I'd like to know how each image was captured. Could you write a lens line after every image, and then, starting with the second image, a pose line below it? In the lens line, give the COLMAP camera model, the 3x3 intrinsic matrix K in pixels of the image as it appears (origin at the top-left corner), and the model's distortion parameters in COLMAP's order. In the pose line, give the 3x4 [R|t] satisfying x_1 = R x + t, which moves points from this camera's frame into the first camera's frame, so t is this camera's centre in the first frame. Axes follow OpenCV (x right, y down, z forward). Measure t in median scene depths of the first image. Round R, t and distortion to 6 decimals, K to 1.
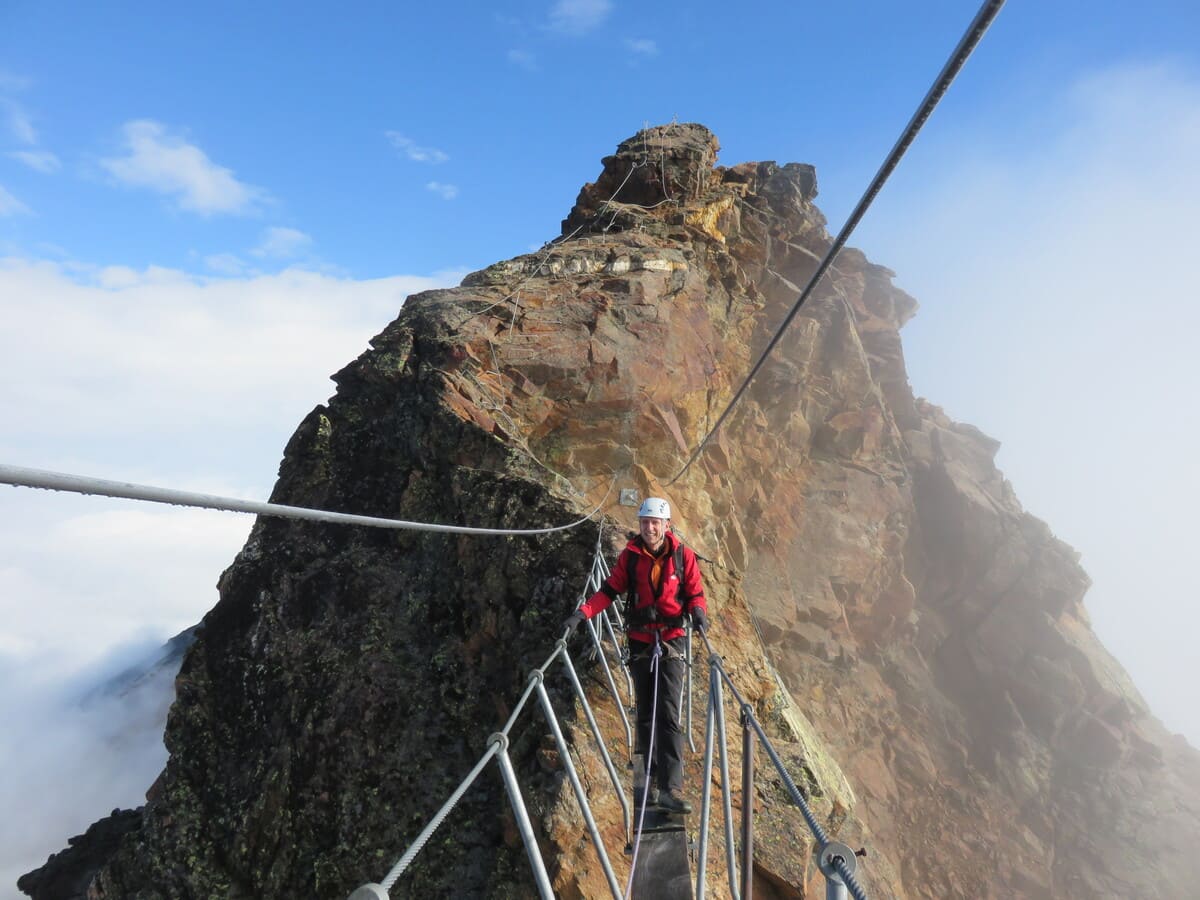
lens RADIAL K [[914.6, 0, 600.0], [0, 914.6, 450.0], [0, 0, 1]] dist [-0.010870, 0.009087]
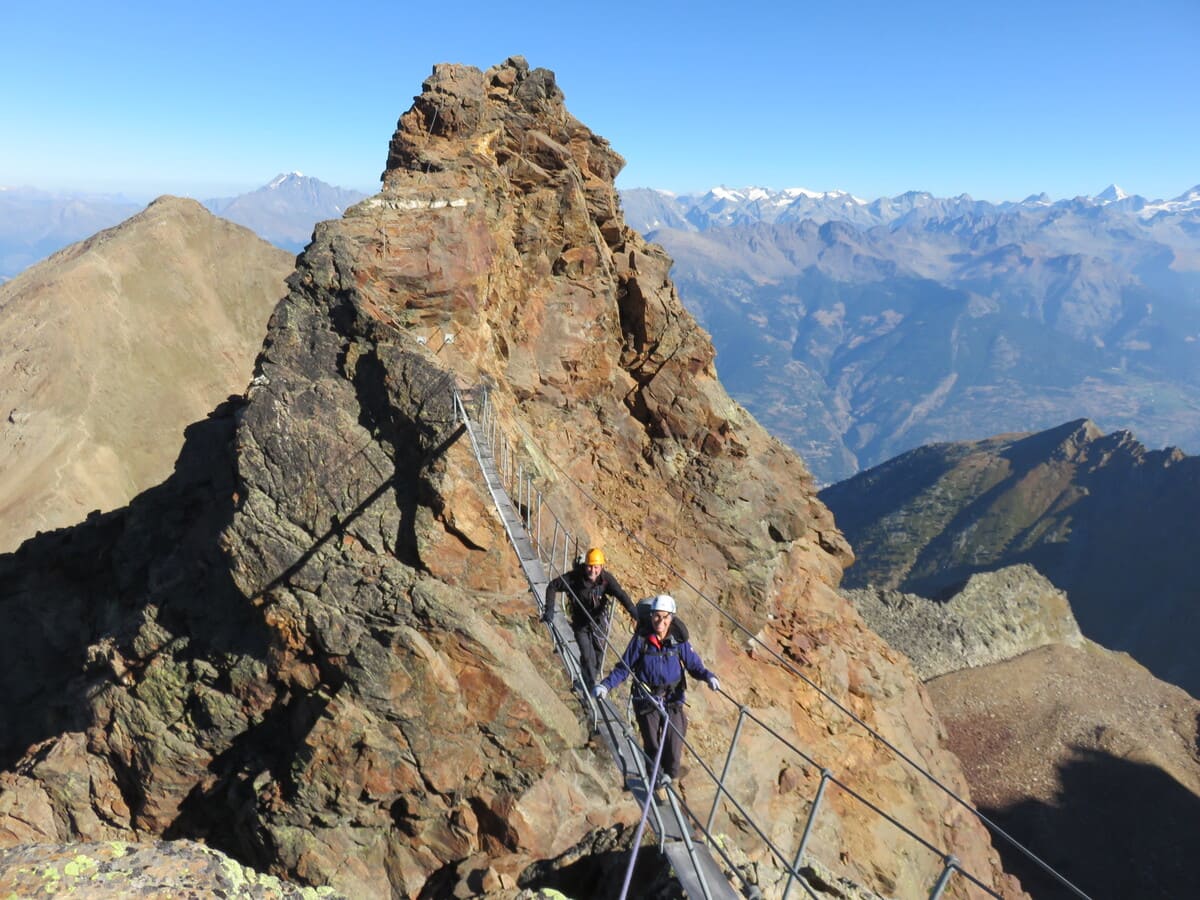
lens RADIAL K [[914.6, 0, 600.0], [0, 914.6, 450.0], [0, 0, 1]] dist [-0.010870, 0.009087]
pose [[0.967315, -0.055691, 0.247388, -0.096131], [-0.020876, 0.954785, 0.296565, -0.192880], [-0.252718, -0.292036, 0.922414, -0.586570]]
